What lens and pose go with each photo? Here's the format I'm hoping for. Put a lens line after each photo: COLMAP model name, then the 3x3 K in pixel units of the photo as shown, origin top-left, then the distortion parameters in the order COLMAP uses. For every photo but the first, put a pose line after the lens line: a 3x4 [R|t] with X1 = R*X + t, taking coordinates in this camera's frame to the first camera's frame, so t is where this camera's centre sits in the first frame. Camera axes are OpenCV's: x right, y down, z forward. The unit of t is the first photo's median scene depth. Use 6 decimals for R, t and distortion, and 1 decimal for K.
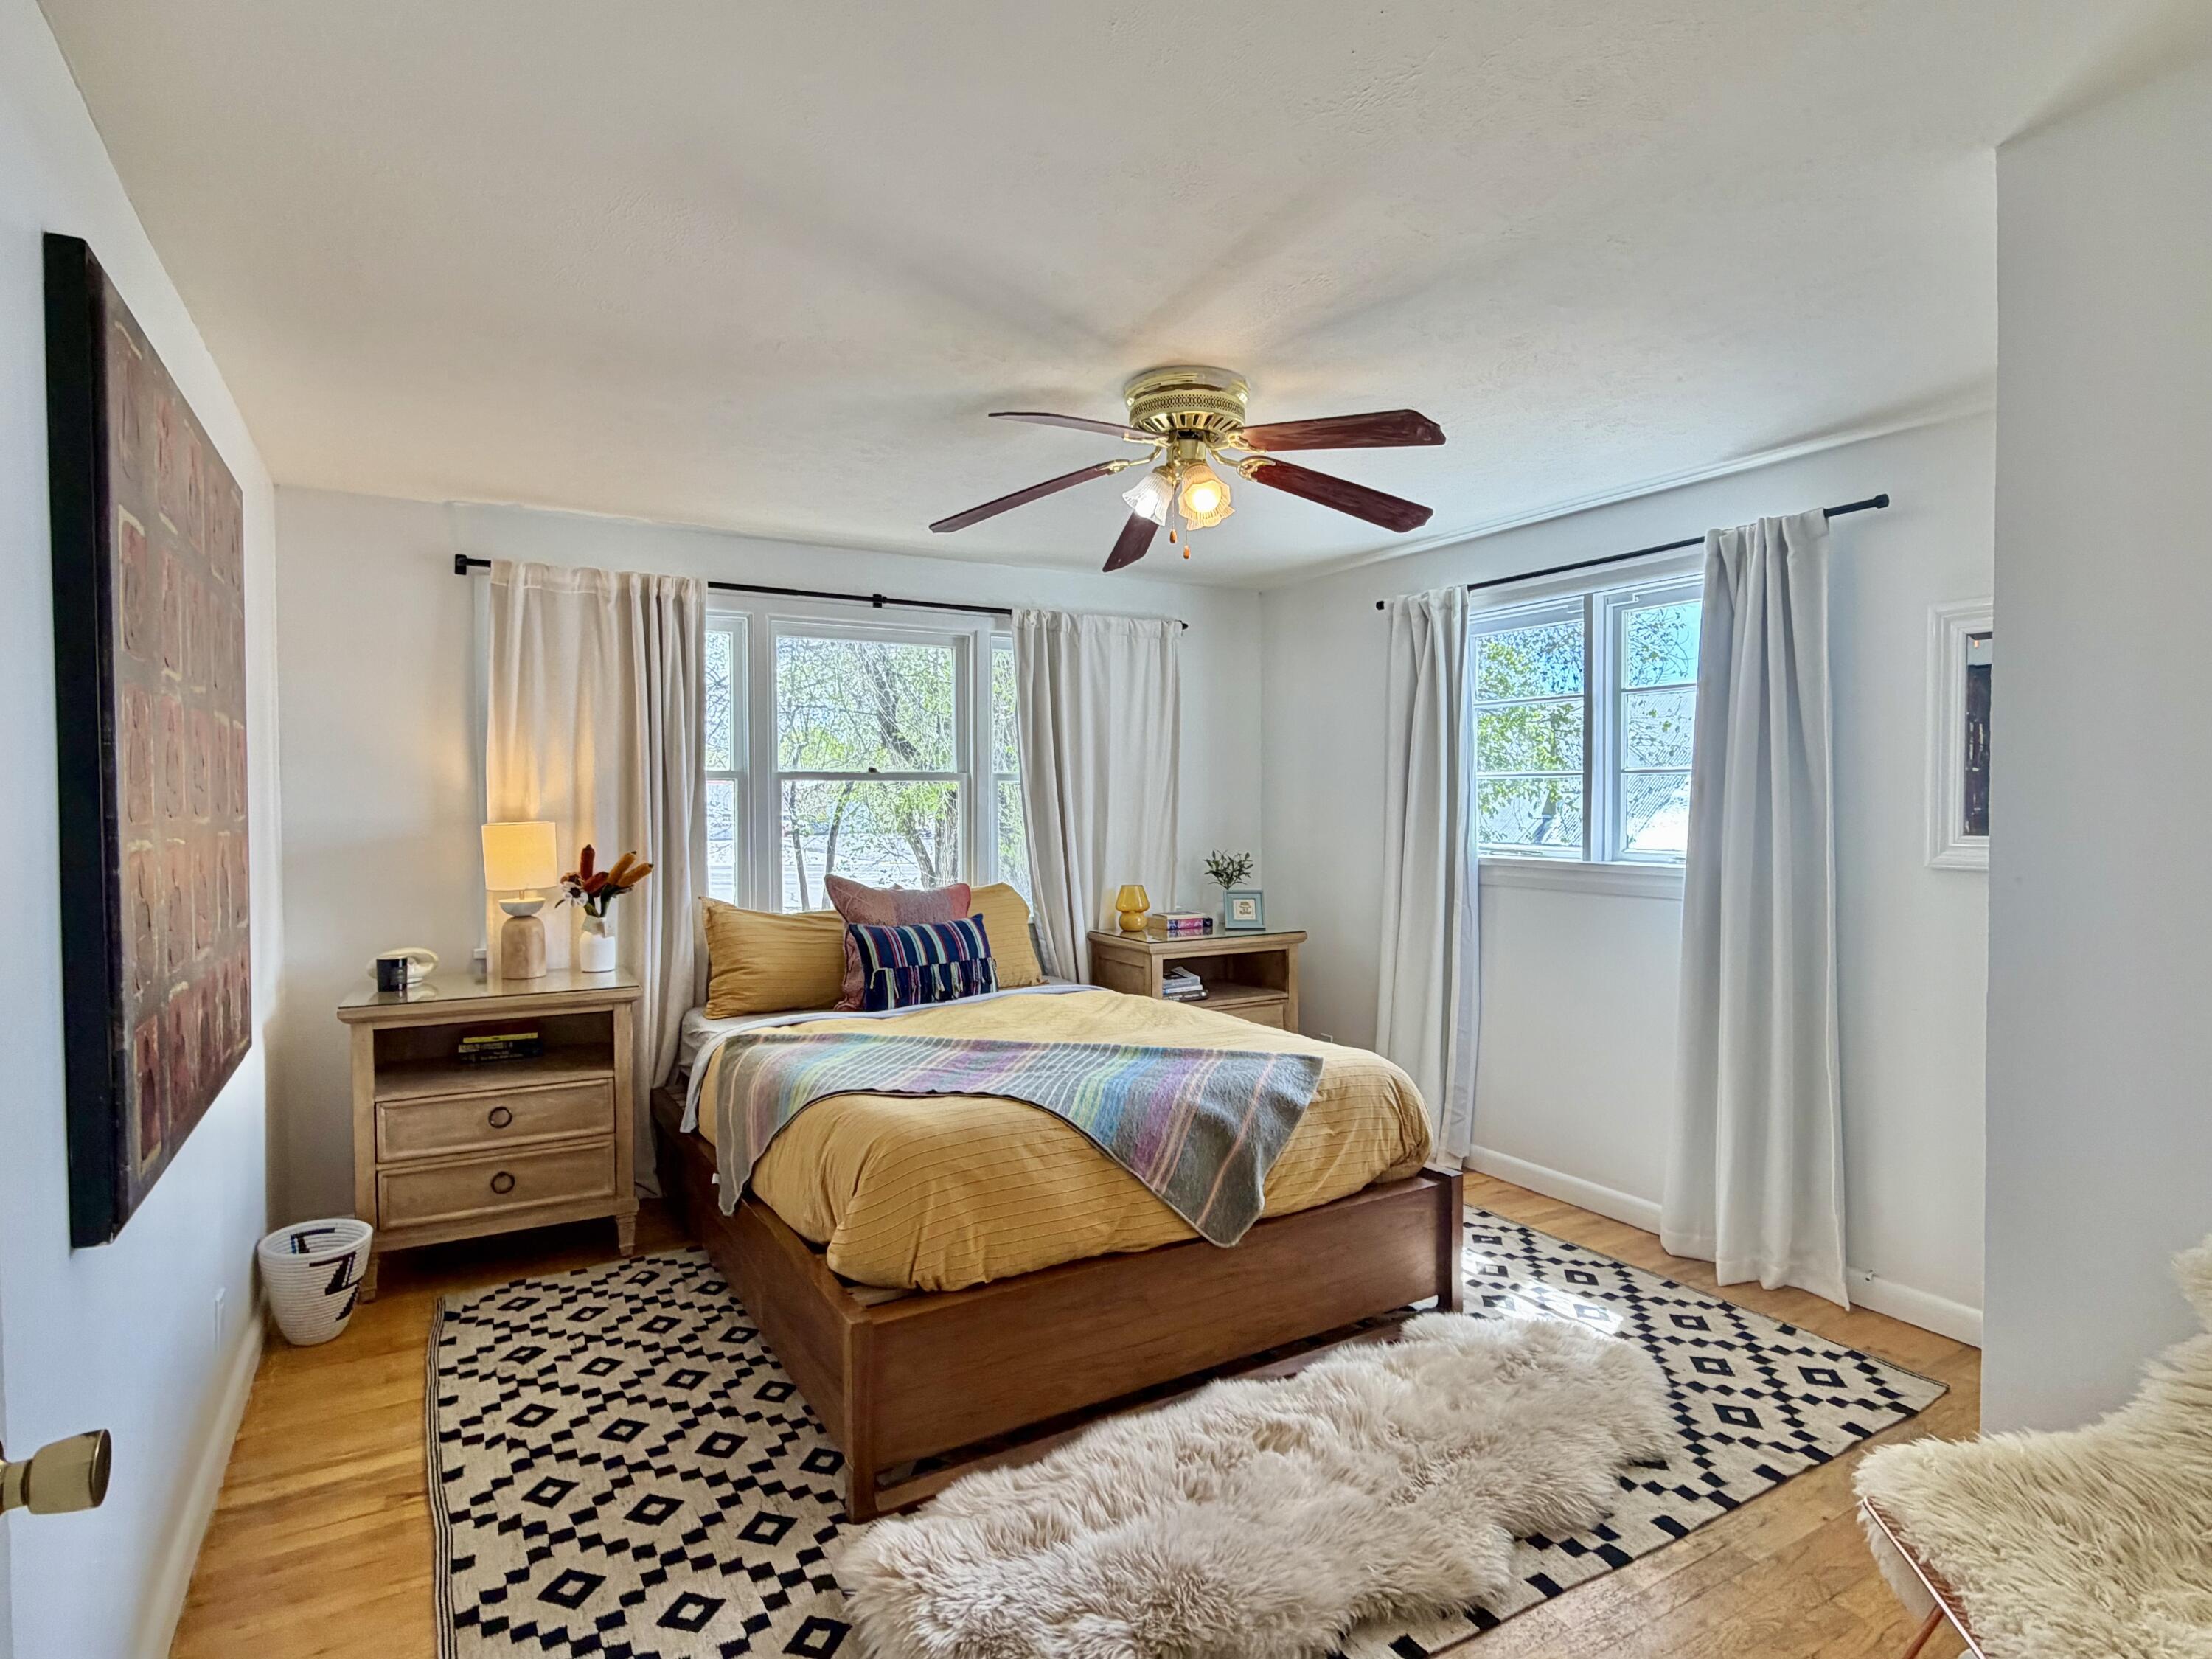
lens RADIAL K [[1149.4, 0, 1106.0], [0, 1149.4, 829.5], [0, 0, 1]] dist [-0.000132, 0.000044]
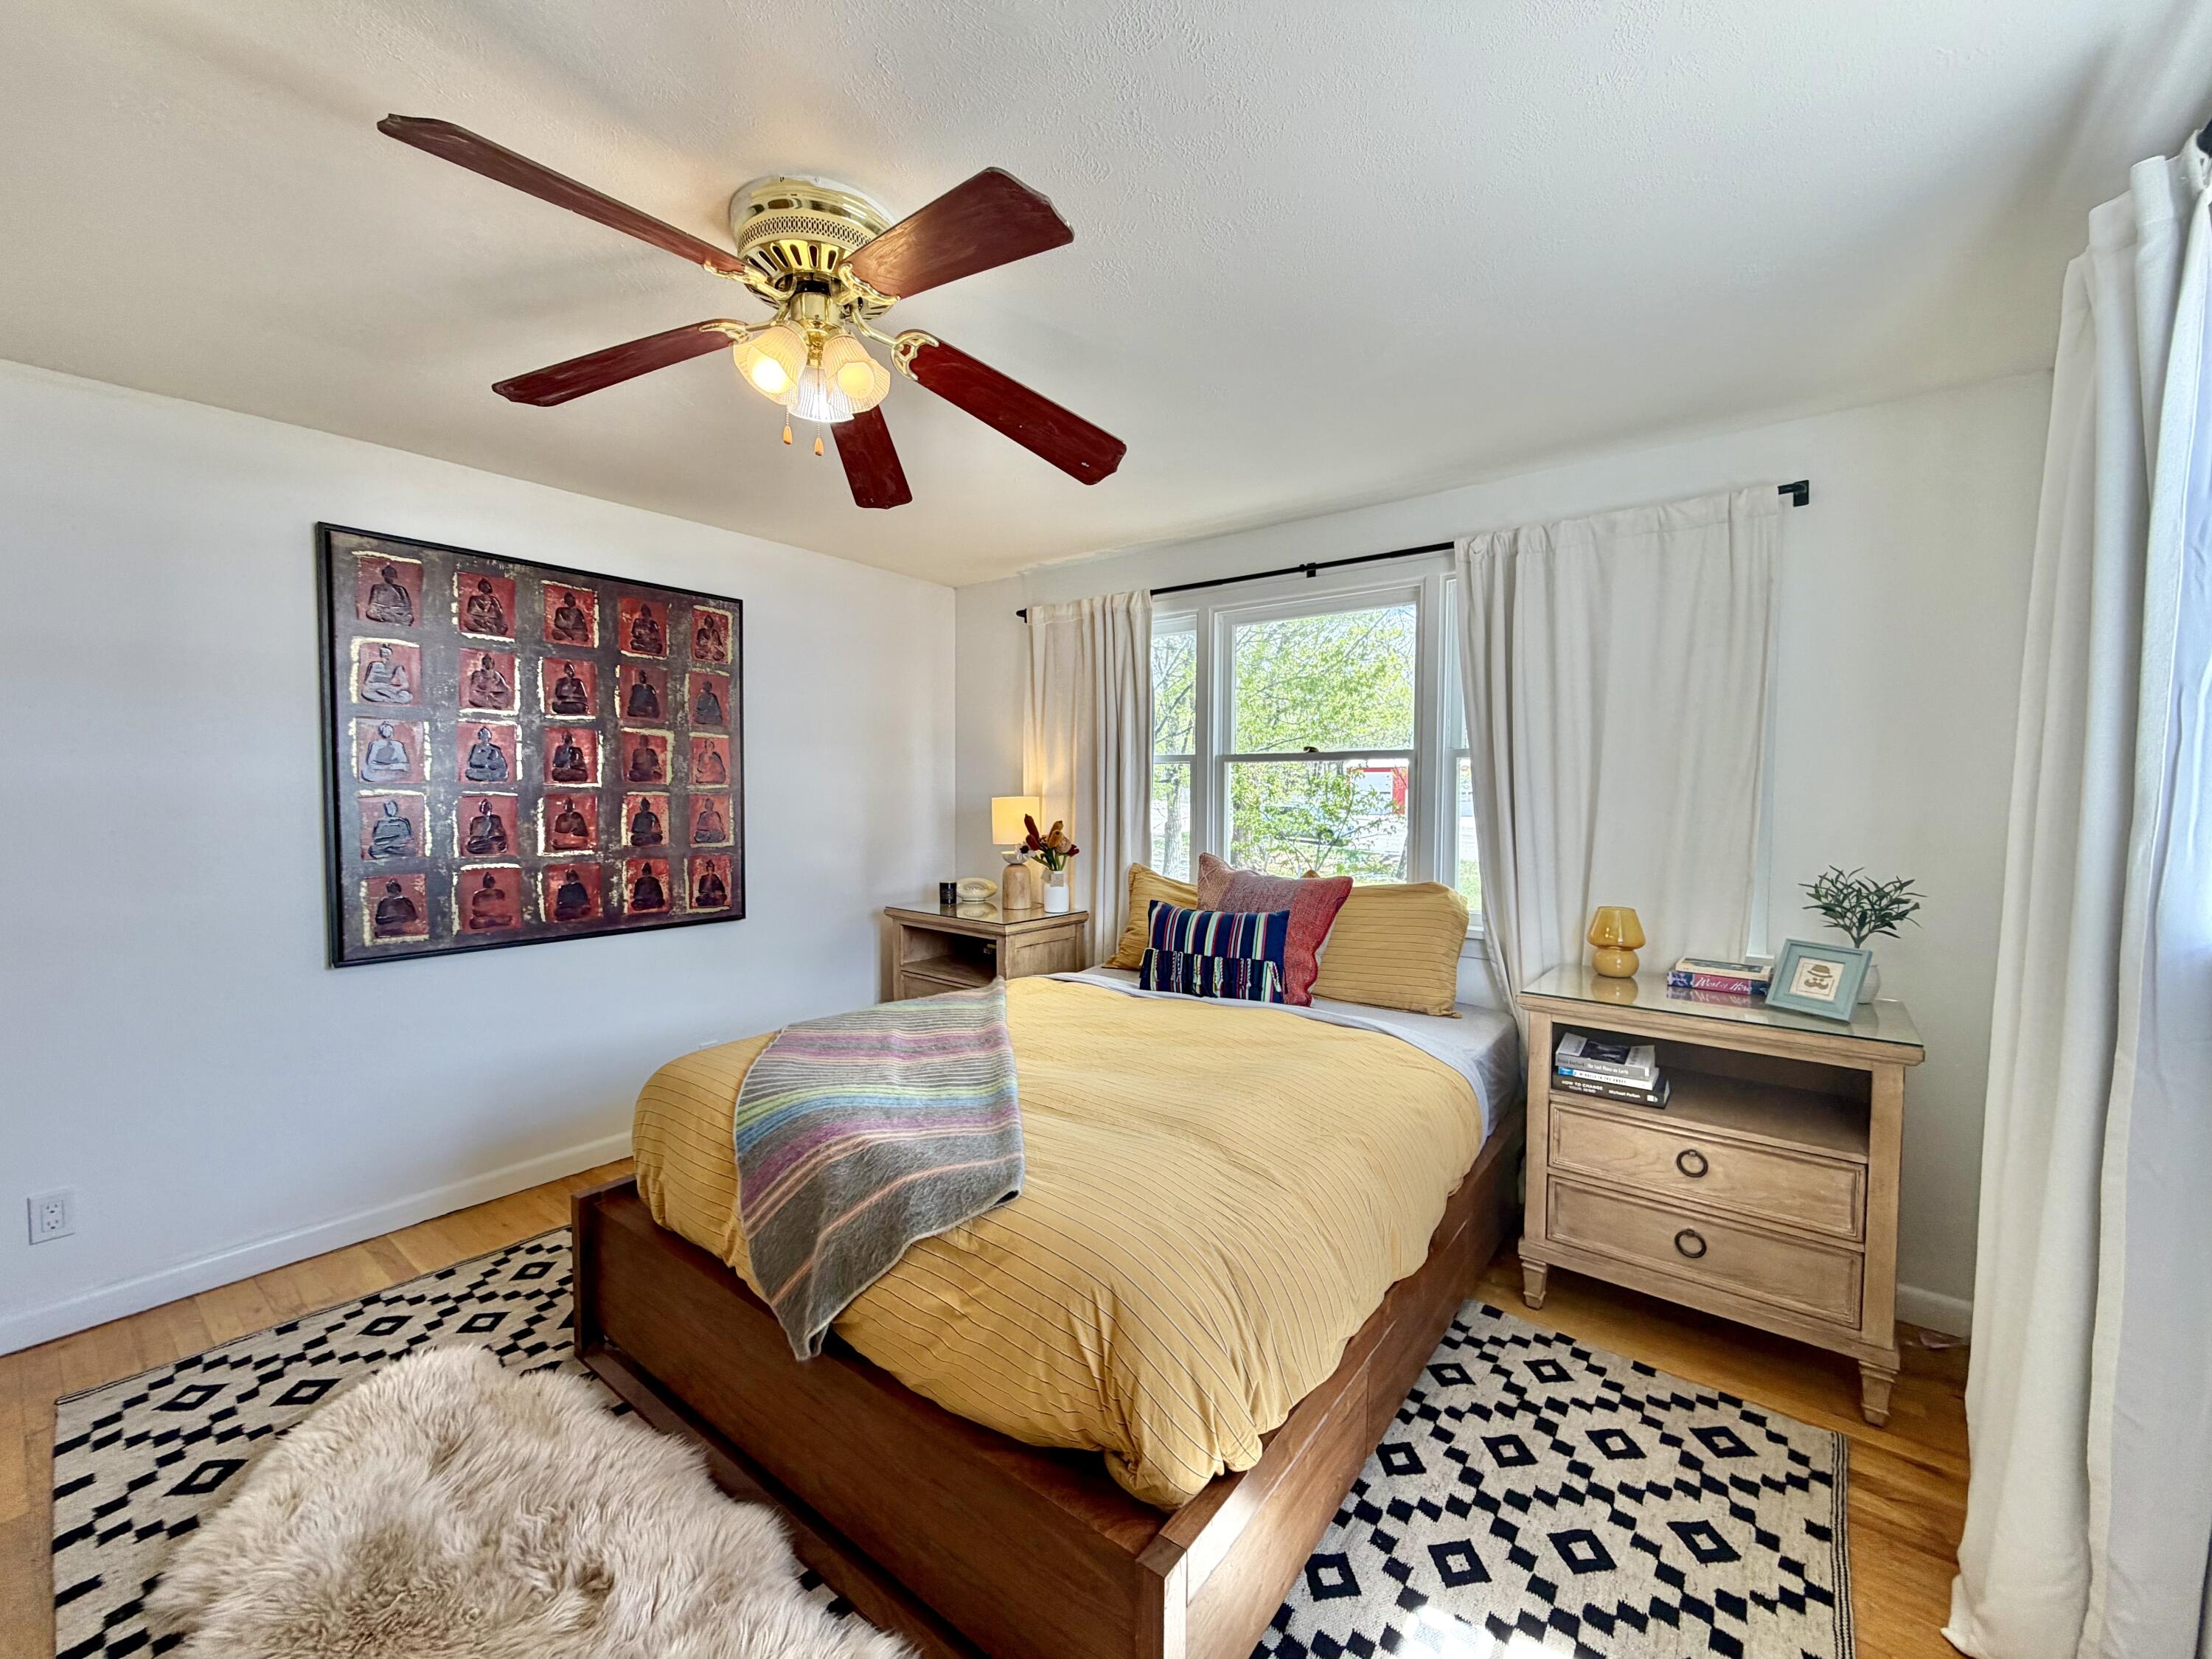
lens RADIAL K [[885.0, 0, 1106.0], [0, 885.0, 829.5], [0, 0, 1]] dist [0.001539, 0.000185]
pose [[0.370868, 0.047750, -0.927457, 0.448610], [-0.030417, 0.998766, 0.039258, -0.009921], [0.928187, 0.013651, 0.371863, 0.609401]]
